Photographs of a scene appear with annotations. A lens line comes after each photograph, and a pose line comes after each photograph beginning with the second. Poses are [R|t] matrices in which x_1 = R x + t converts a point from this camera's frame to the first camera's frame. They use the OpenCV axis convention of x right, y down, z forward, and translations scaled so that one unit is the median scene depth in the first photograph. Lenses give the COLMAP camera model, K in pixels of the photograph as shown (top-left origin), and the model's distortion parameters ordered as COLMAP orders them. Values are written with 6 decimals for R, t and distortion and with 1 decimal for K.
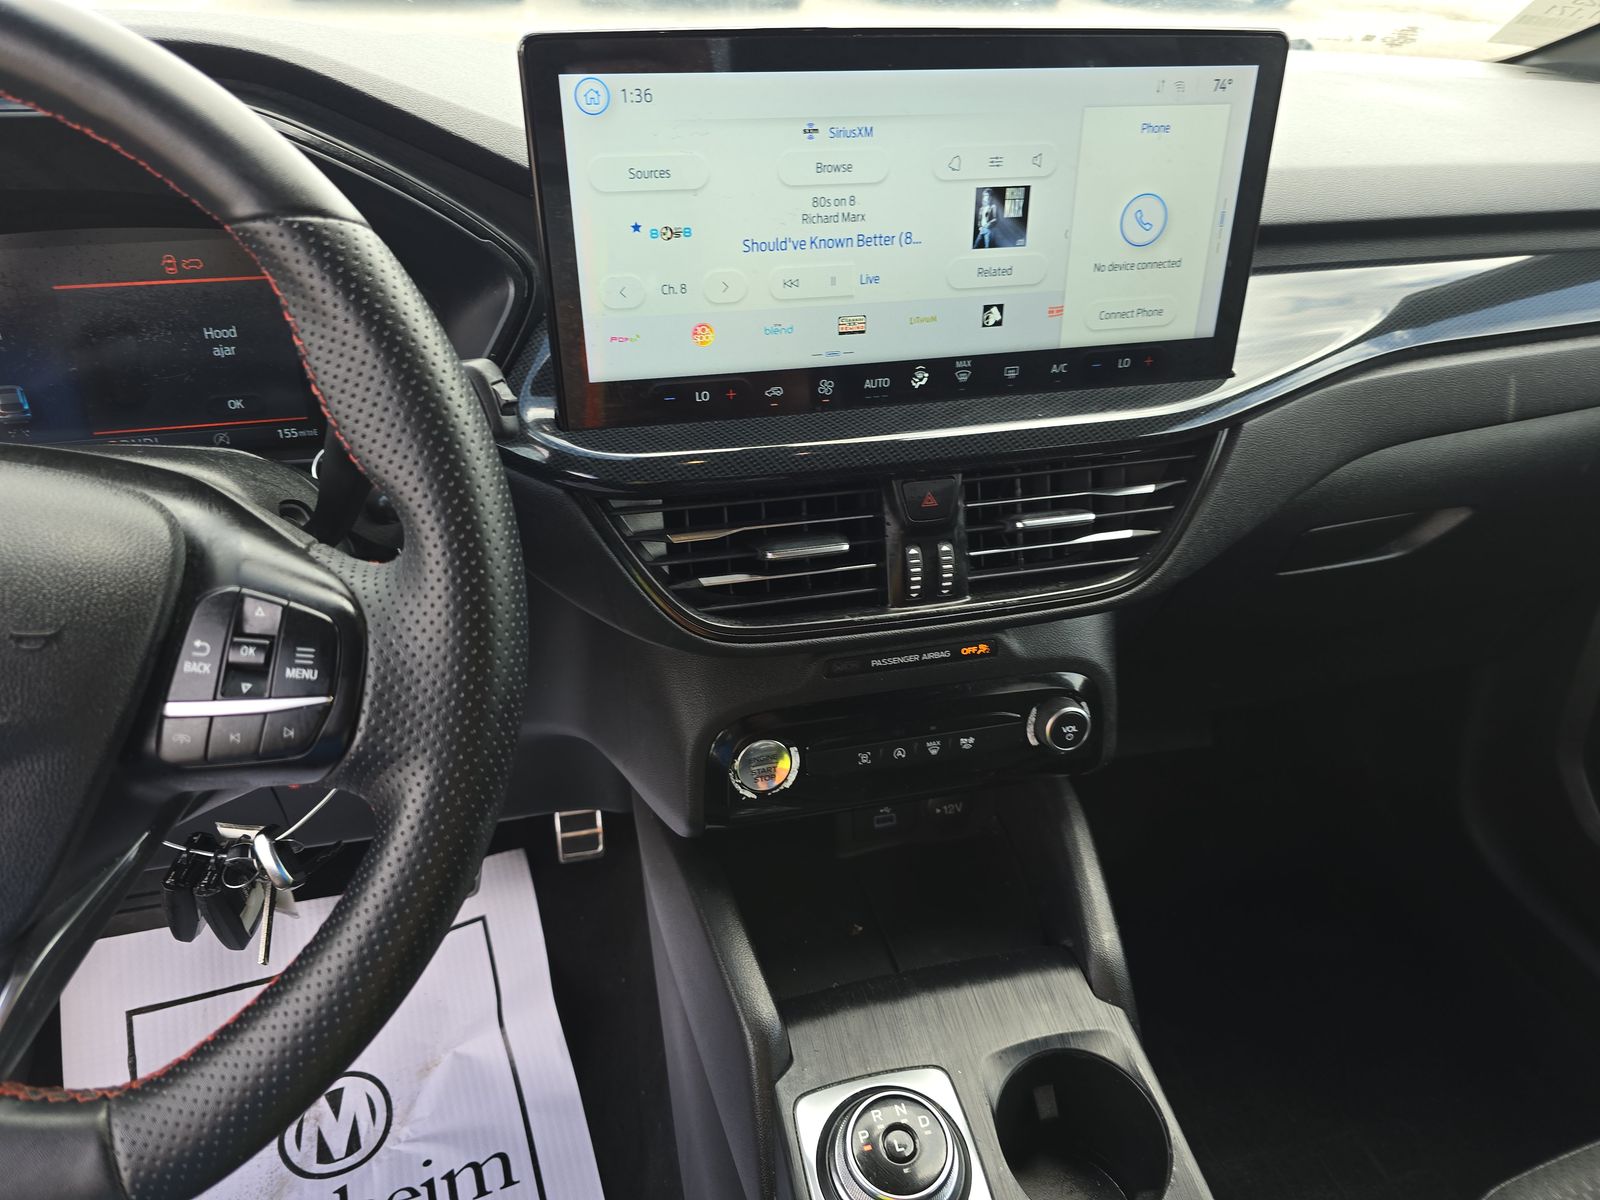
lens RADIAL K [[1124.6, 0, 800.0], [0, 1124.6, 600.0], [0, 0, 1]] dist [0.078076, -0.150226]
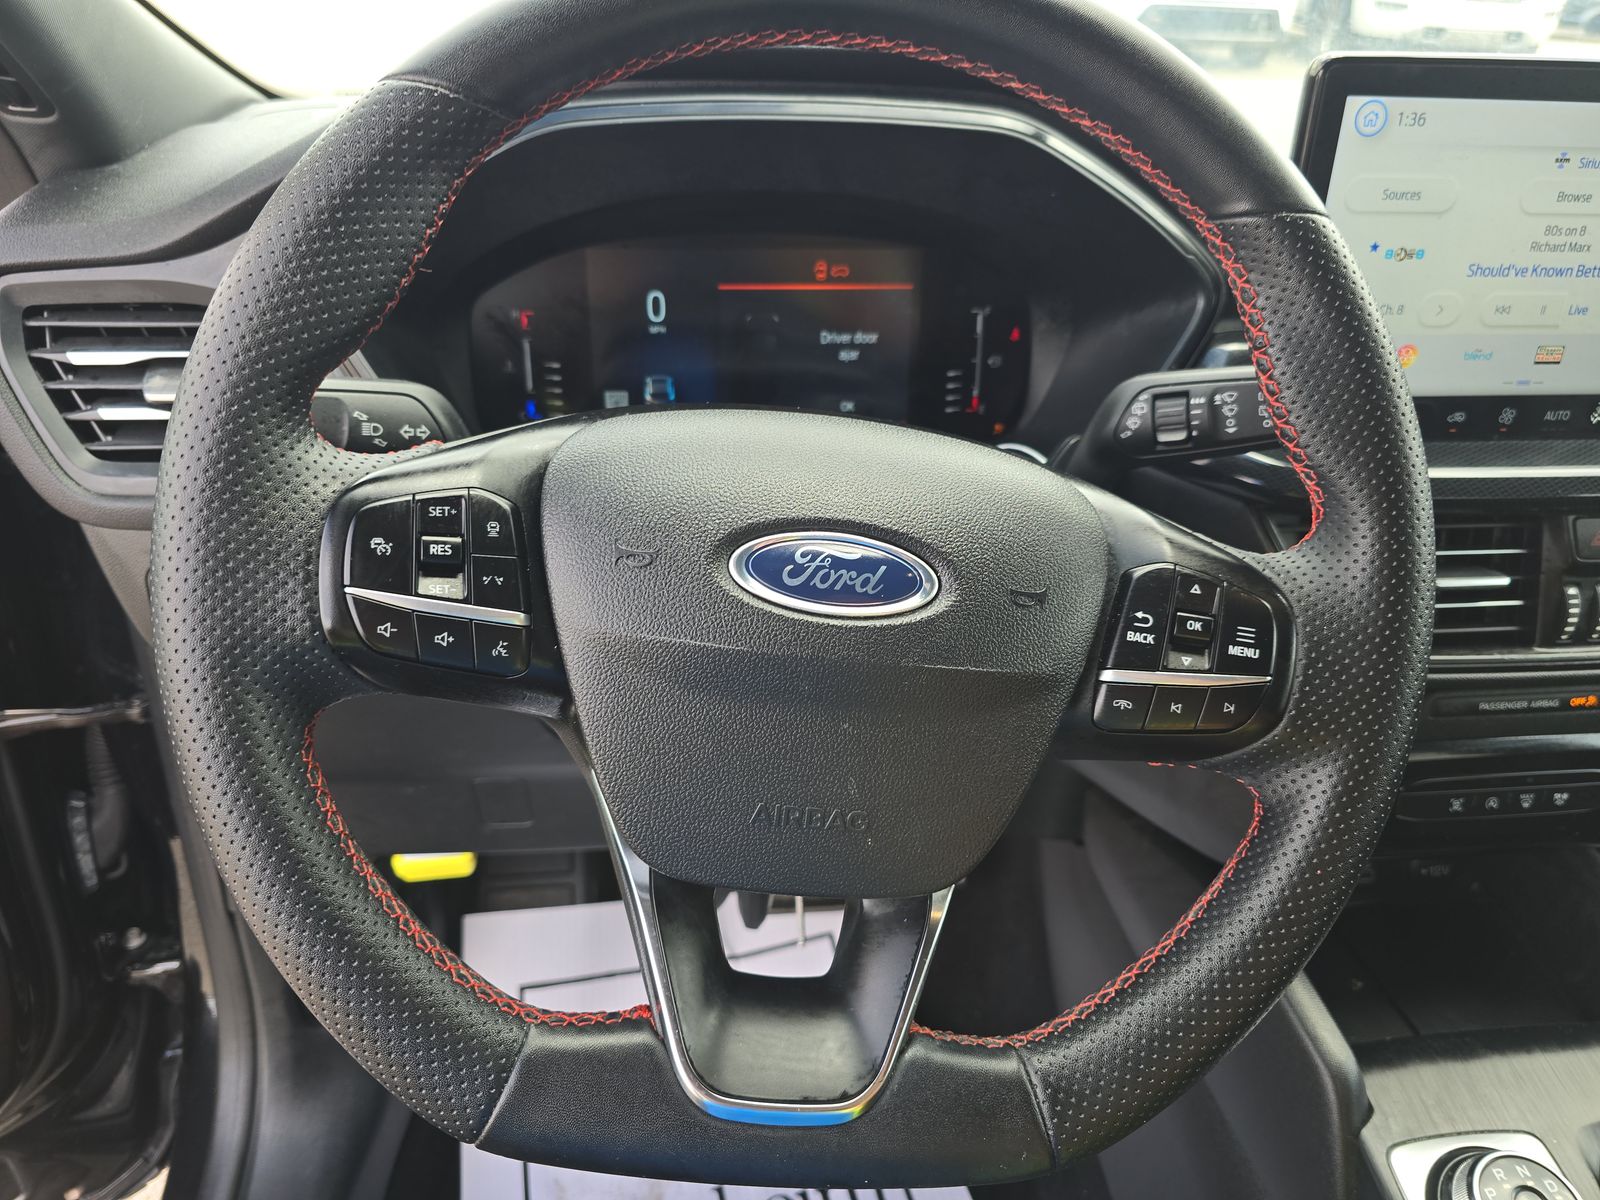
lens RADIAL K [[1136.0, 0, 800.0], [0, 1136.0, 600.0], [0, 0, 1]] dist [-0.000178, -0.021786]
pose [[0.989346, 0.073037, -0.125938, -0.440040], [-0.078693, 0.996075, -0.040530, 0.056691], [0.122483, 0.050009, 0.991210, -0.039060]]
